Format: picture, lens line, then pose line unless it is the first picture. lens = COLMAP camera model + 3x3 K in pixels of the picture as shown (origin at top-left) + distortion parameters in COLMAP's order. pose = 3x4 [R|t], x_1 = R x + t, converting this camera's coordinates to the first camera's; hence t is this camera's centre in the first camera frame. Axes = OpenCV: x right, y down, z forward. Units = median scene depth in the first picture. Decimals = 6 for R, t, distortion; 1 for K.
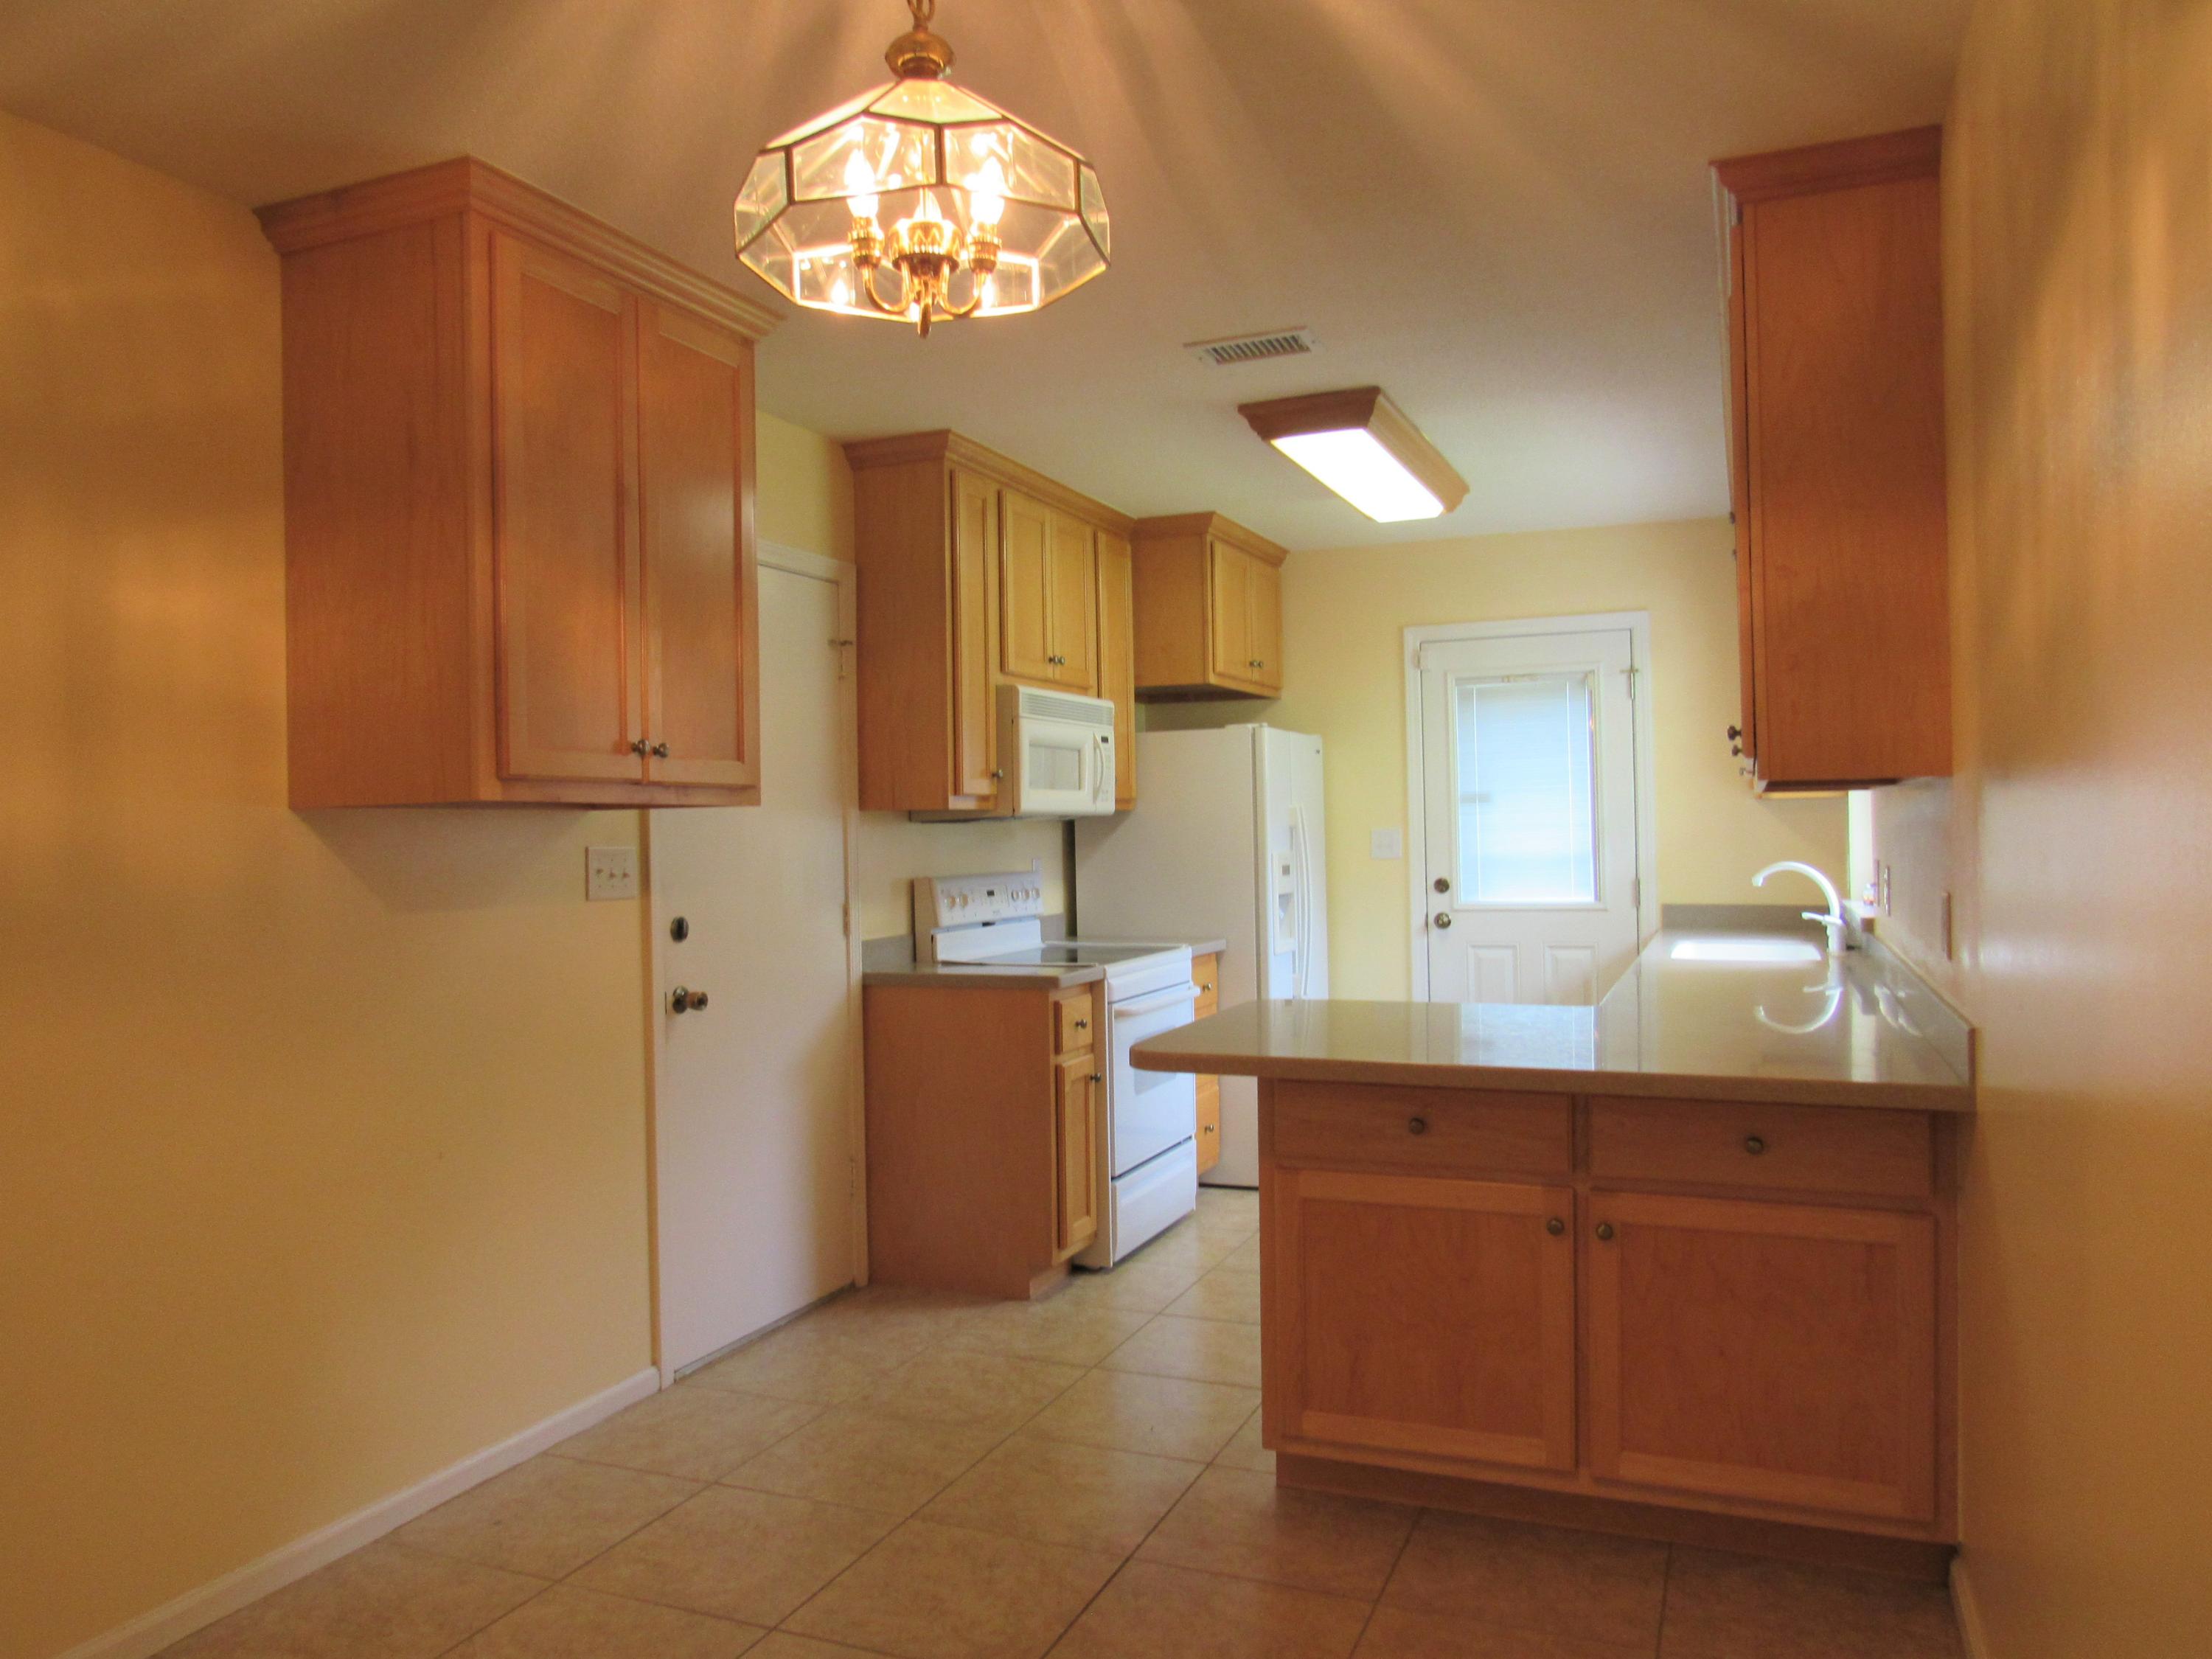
lens RADIAL K [[1583.0, 0, 1106.0], [0, 1583.0, 829.5], [0, 0, 1]] dist [-0.025957, 0.000816]
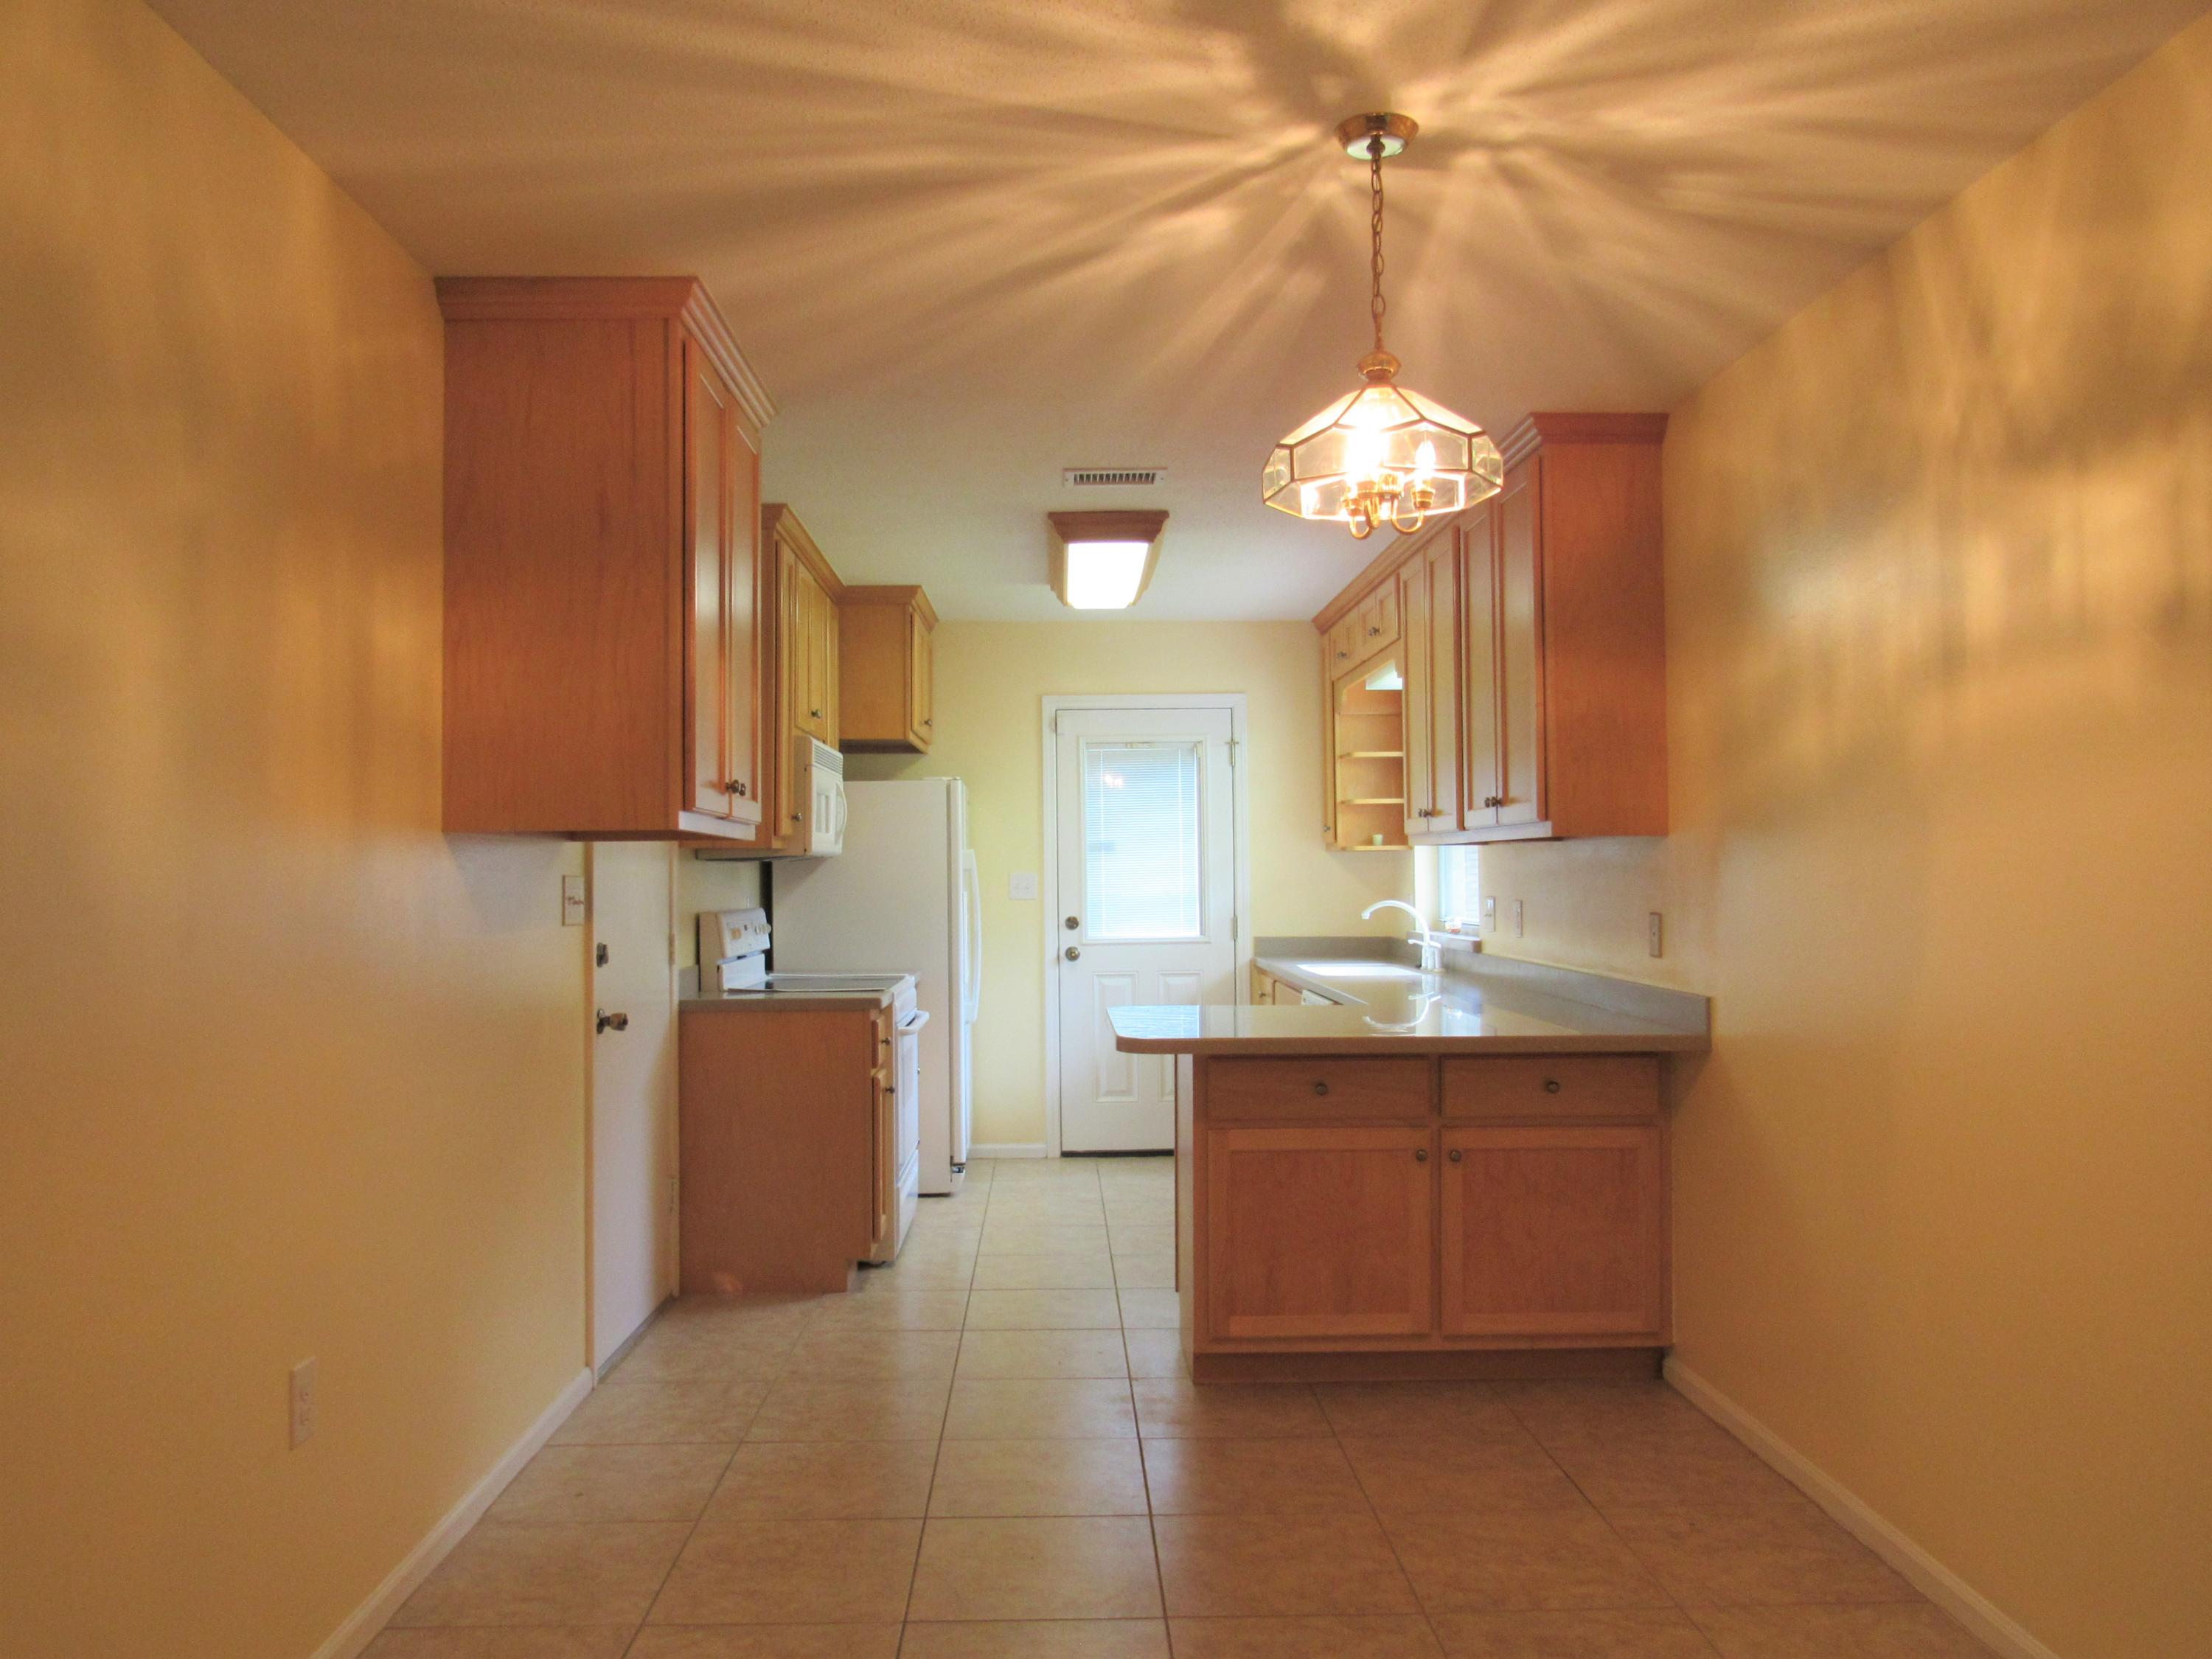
lens RADIAL K [[1634.3, 0, 1106.0], [0, 1634.3, 829.5], [0, 0, 1]] dist [-0.037366, -0.000698]
pose [[0.911684, 0.021556, 0.410325, -0.330340], [-0.008421, 0.999393, -0.033792, 0.010124], [-0.410805, 0.027352, 0.911313, -0.115398]]
